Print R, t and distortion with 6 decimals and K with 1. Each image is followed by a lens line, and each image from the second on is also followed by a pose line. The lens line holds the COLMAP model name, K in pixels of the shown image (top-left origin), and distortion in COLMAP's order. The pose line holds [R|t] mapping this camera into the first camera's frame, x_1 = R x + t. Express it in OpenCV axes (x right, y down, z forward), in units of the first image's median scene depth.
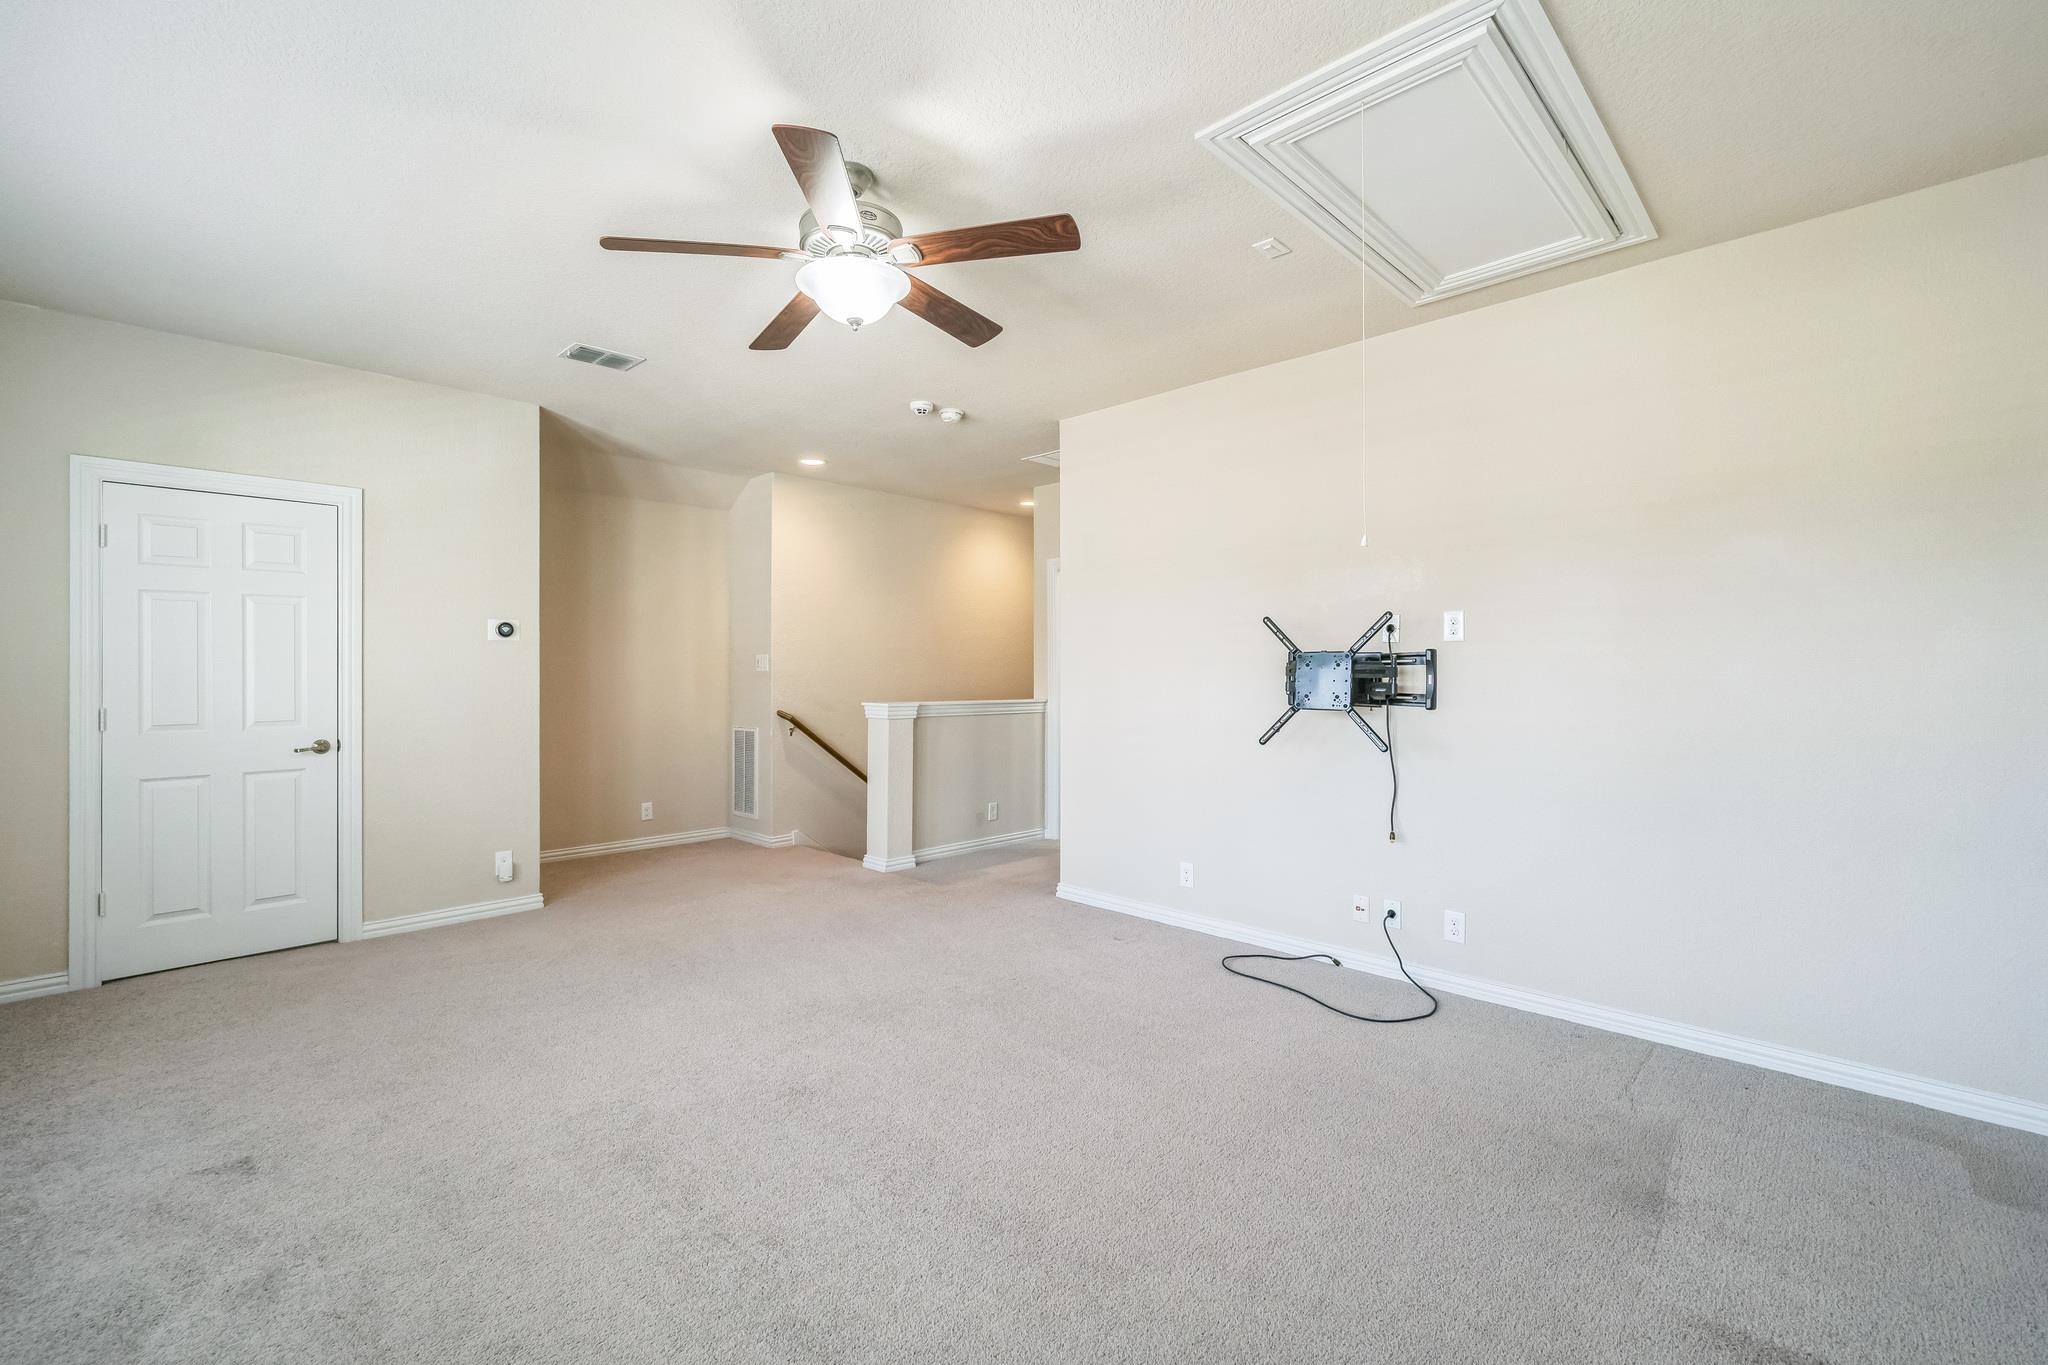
lens RADIAL K [[889.6, 0, 985.7], [0, 889.6, 673.5], [0, 0, 1]] dist [-0.002843, 0.000723]
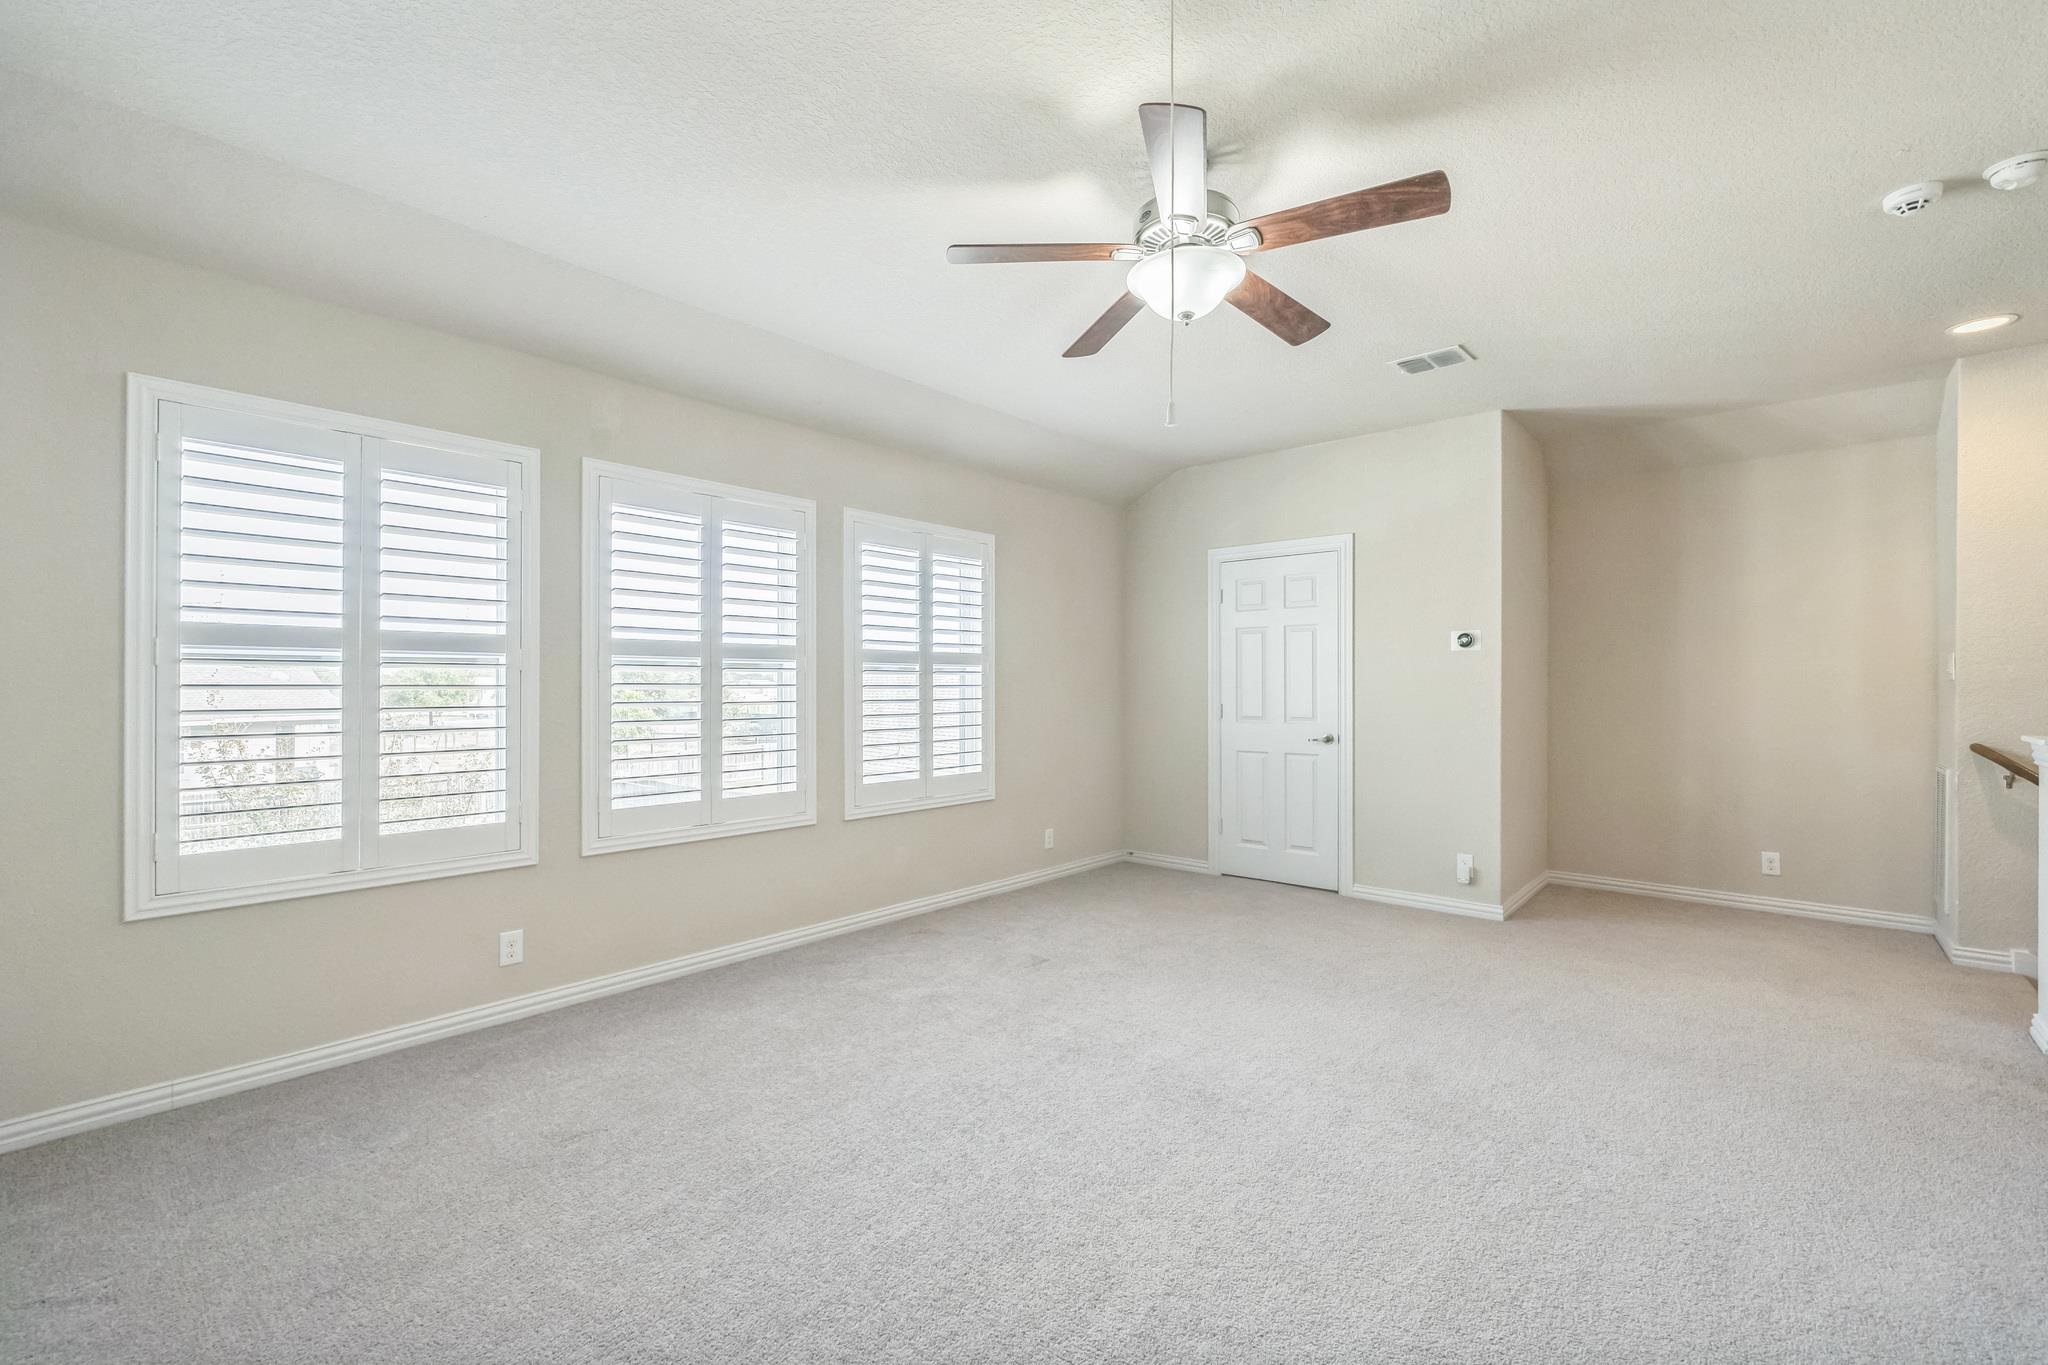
lens RADIAL K [[907.4, 0, 1063.5], [0, 907.4, 691.3], [0, 0, 1]] dist [-0.003750, -0.000040]
pose [[0.067202, 0.009315, -0.997696, 0.480545], [-0.002216, 0.999955, 0.009187, 0.001802], [0.997737, 0.001594, 0.067220, 0.465763]]
